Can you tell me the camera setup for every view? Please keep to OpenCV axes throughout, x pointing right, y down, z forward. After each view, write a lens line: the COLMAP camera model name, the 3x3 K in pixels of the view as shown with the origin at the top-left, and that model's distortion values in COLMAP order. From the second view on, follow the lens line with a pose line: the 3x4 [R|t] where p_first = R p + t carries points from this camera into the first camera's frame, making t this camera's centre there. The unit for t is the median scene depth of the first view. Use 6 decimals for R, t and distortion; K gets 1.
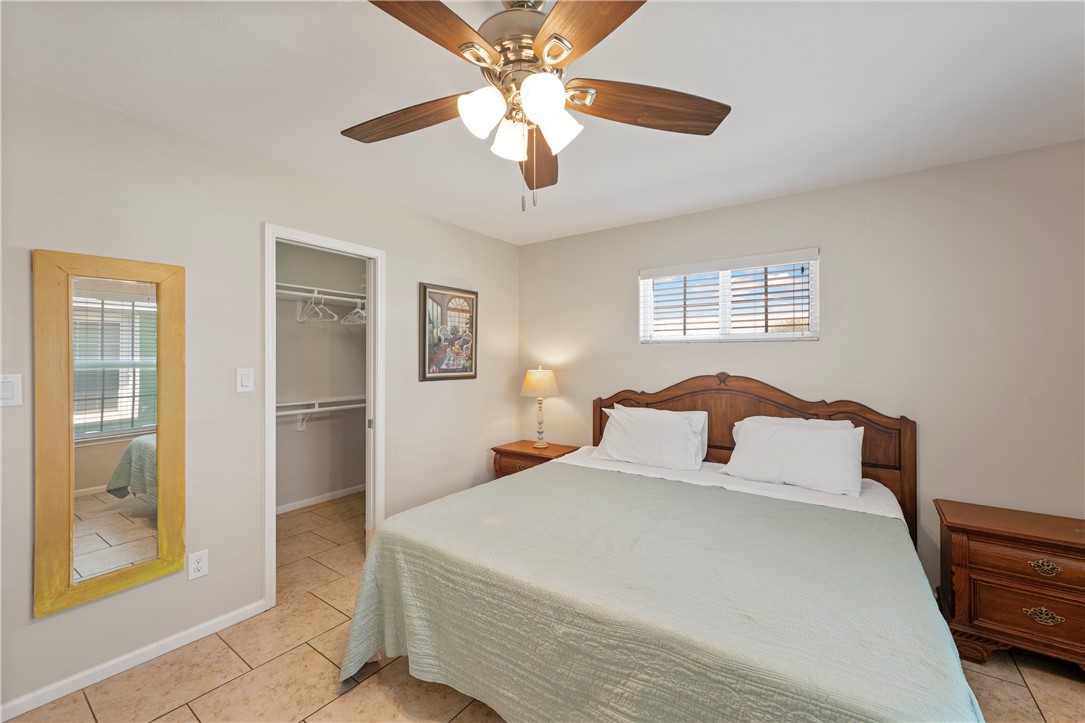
lens RADIAL K [[431.1, 0, 546.6], [0, 431.1, 364.2], [0, 0, 1]] dist [-0.000937, 0.001524]
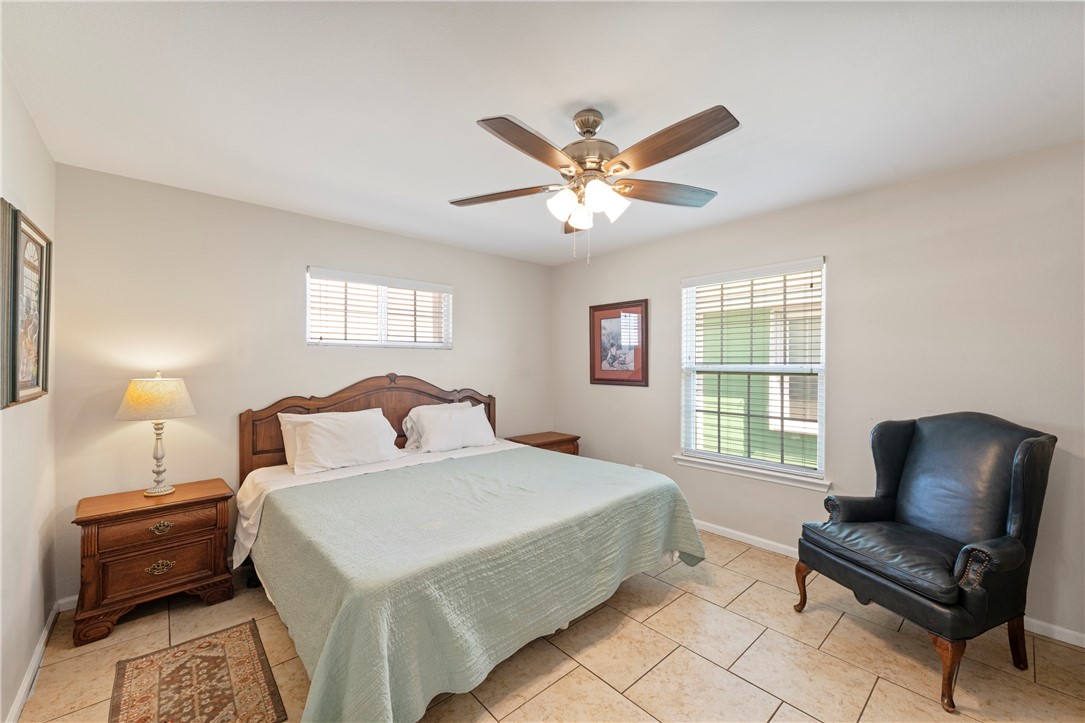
lens RADIAL K [[431.1, 0, 542.8], [0, 431.1, 365.4], [0, 0, 1]] dist [-0.000937, 0.001524]
pose [[0.222648, -0.010261, 0.974845, -0.654165], [0.009627, 0.999919, 0.008326, -0.008250], [-0.974851, 0.007531, 0.222729, 0.334310]]
